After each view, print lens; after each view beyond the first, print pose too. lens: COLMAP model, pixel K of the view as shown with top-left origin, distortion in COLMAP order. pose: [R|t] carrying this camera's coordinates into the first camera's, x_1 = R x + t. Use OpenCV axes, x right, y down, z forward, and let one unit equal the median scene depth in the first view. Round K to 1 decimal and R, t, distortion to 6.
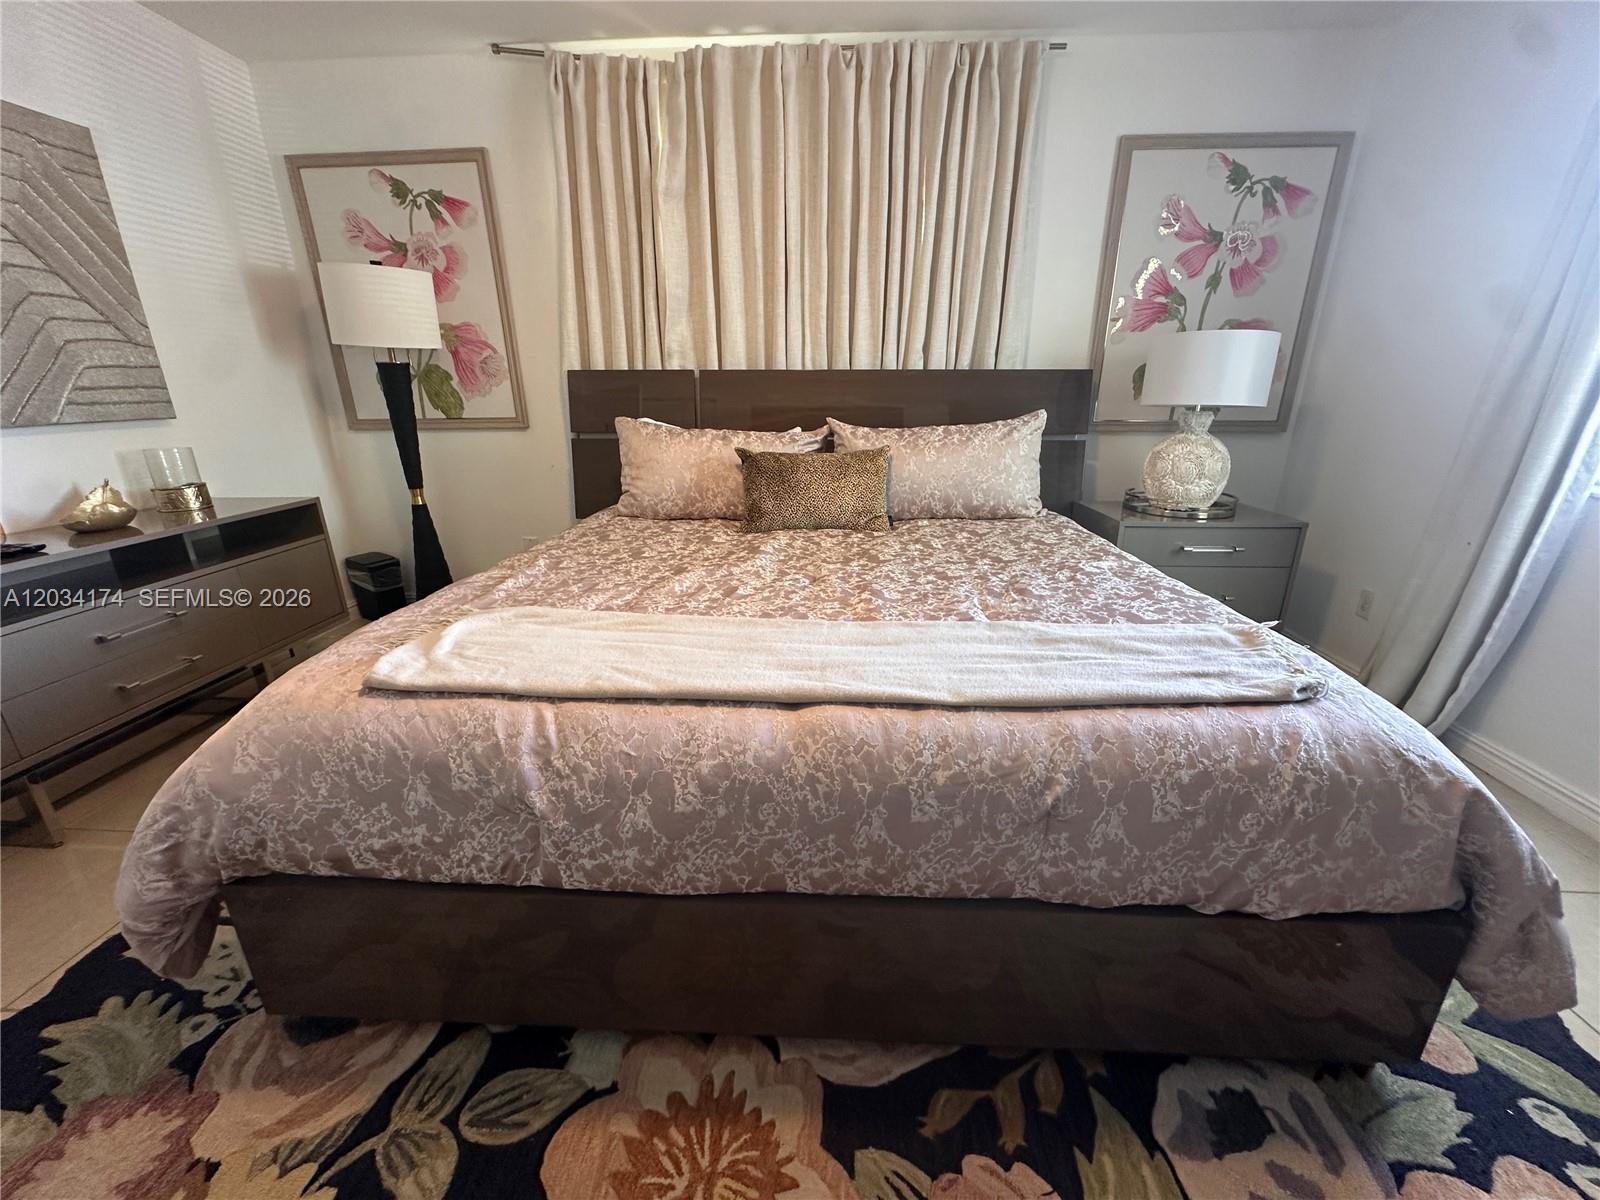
lens RADIAL K [[640.1, 0, 800.4], [0, 640.1, 600.5], [0, 0, 1]] dist [-0.005702, 0.001270]
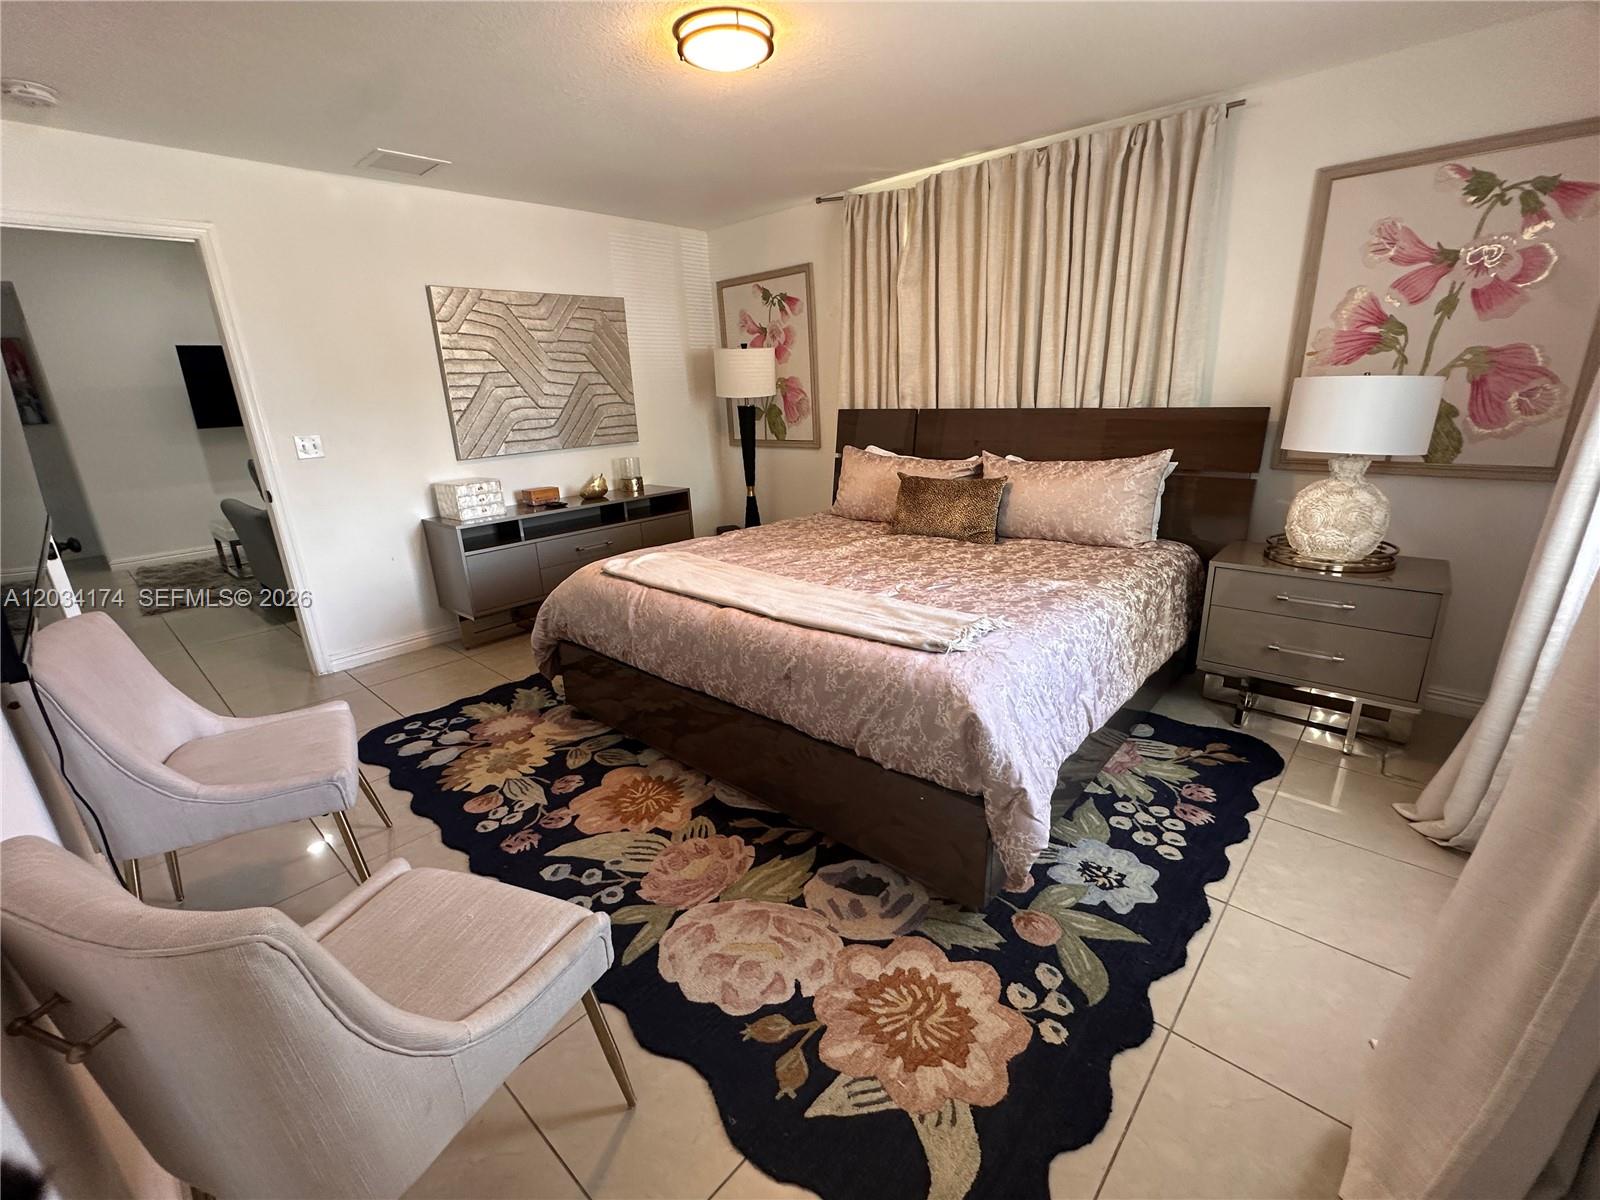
lens RADIAL K [[690.6, 0, 804.1], [0, 690.6, 606.7], [0, 0, 1]] dist [-0.002793, 0.000199]
pose [[0.780652, 0.166144, -0.602477, 0.651006], [-0.169143, 0.984206, 0.052248, 0.001197], [0.601642, 0.061117, 0.796424, -0.265811]]
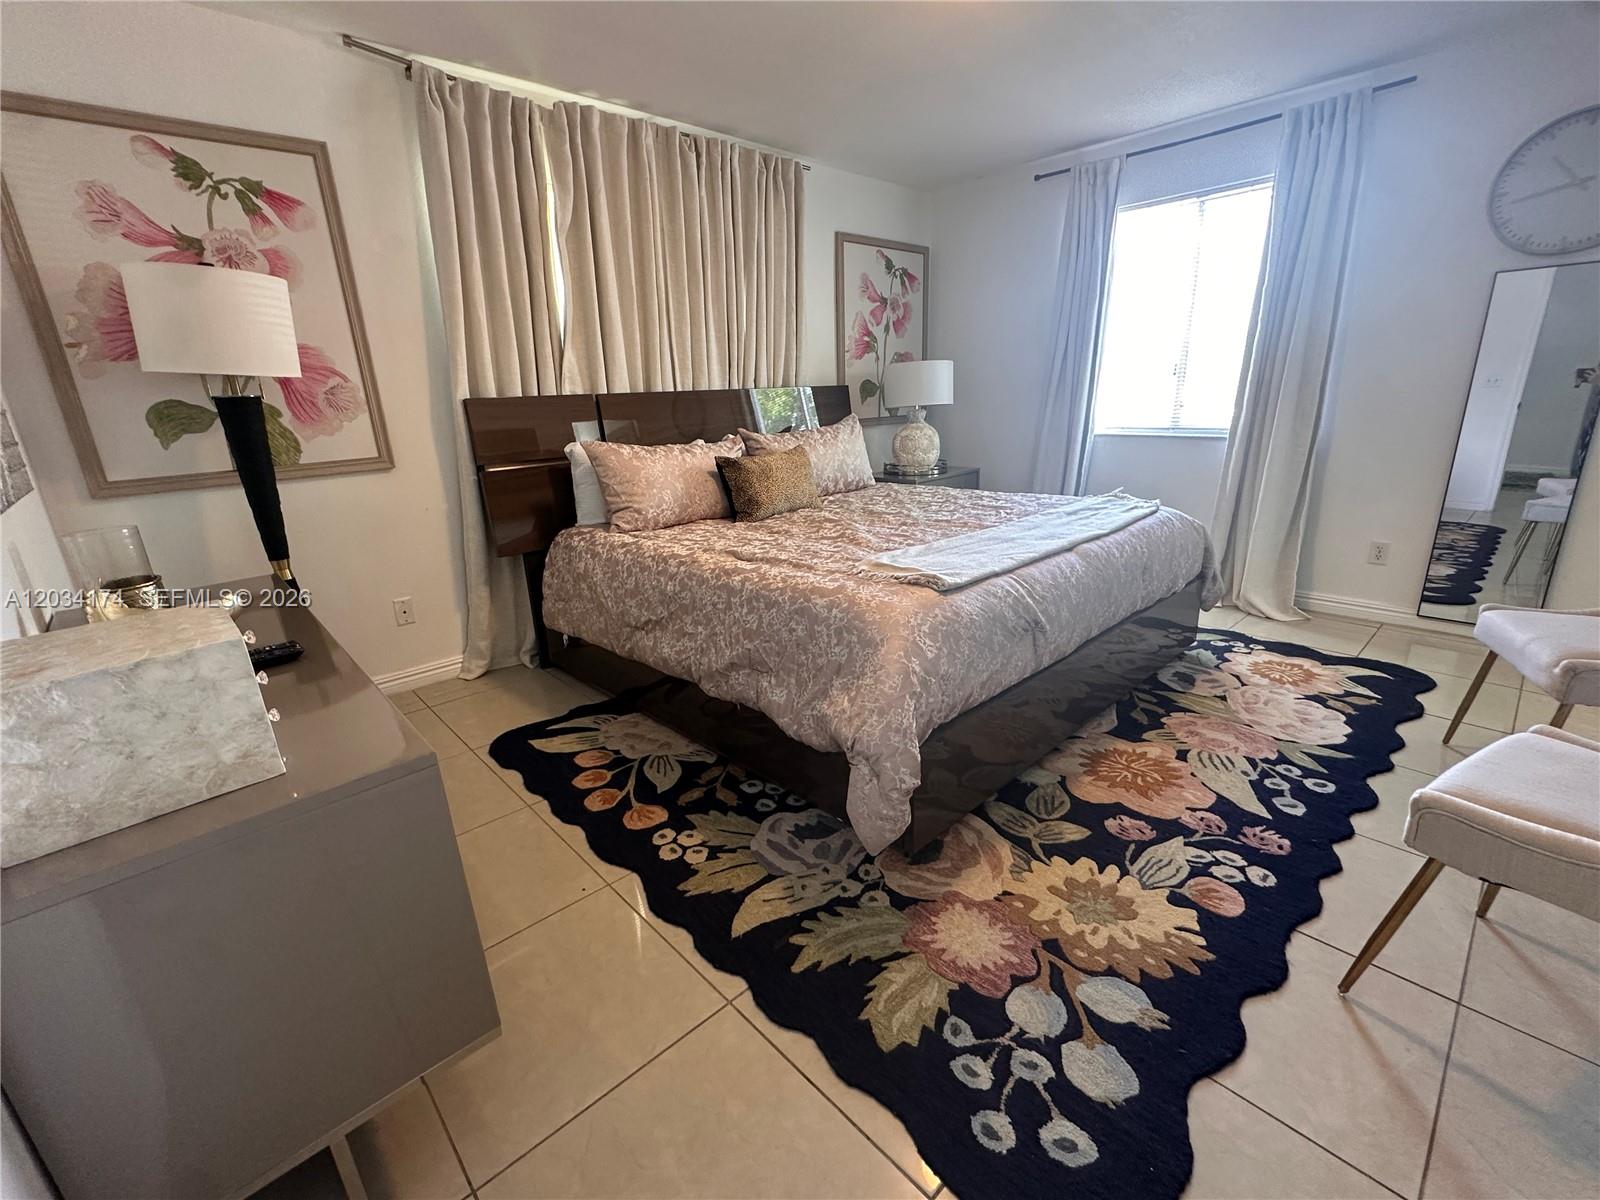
lens RADIAL K [[690.6, 0, 797.7], [0, 690.6, 602.8], [0, 0, 1]] dist [-0.002793, 0.000199]
pose [[0.692896, -0.236190, 0.681256, -0.894797], [0.266173, 0.961880, 0.062761, -0.016677], [-0.670110, 0.137845, 0.729350, 0.000920]]
